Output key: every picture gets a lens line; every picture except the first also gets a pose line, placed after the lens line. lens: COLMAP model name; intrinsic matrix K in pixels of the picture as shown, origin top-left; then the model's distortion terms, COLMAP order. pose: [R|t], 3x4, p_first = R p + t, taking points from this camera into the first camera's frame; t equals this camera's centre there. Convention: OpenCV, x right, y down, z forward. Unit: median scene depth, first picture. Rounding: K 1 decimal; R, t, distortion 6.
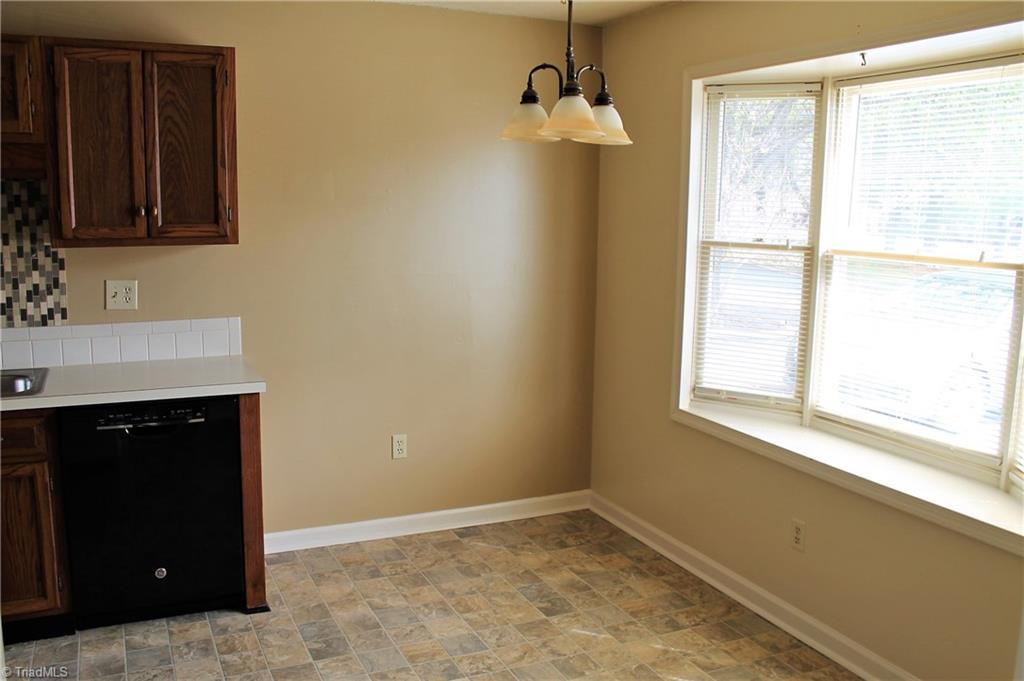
lens RADIAL K [[879.5, 0, 512.0], [0, 879.5, 340.5], [0, 0, 1]] dist [-0.152027, 0.141564]
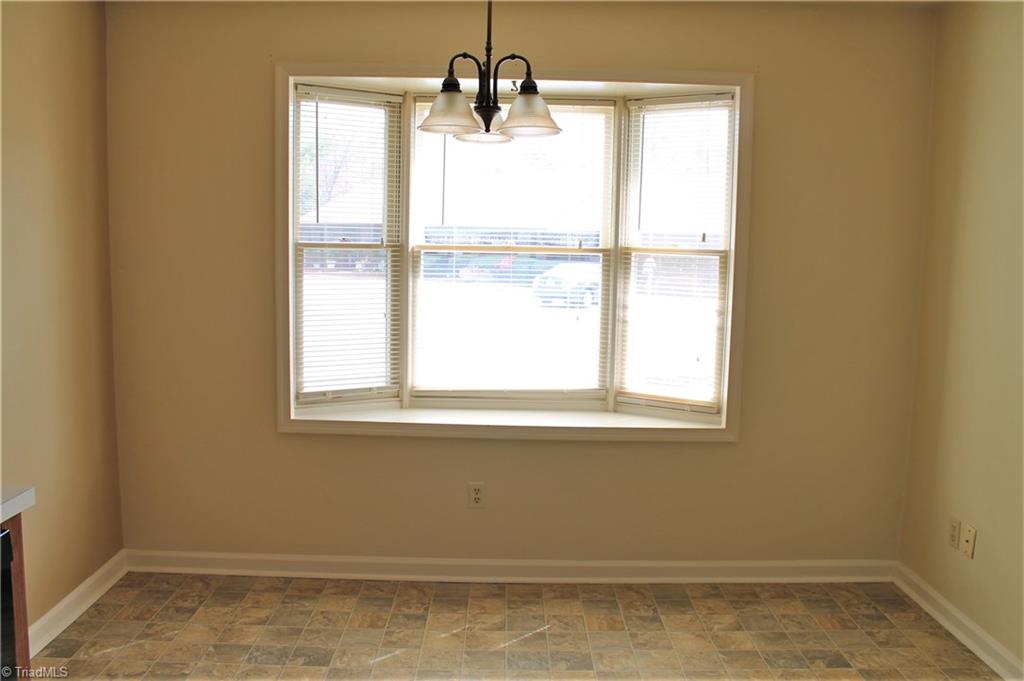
lens RADIAL K [[855.9, 0, 512.0], [0, 855.9, 340.5], [0, 0, 1]] dist [-0.140567, 0.106196]
pose [[0.434524, -0.119812, 0.892656, -0.656562], [0.127993, 0.989268, 0.070475, -0.052361], [-0.891519, 0.083631, 0.445195, 0.460319]]
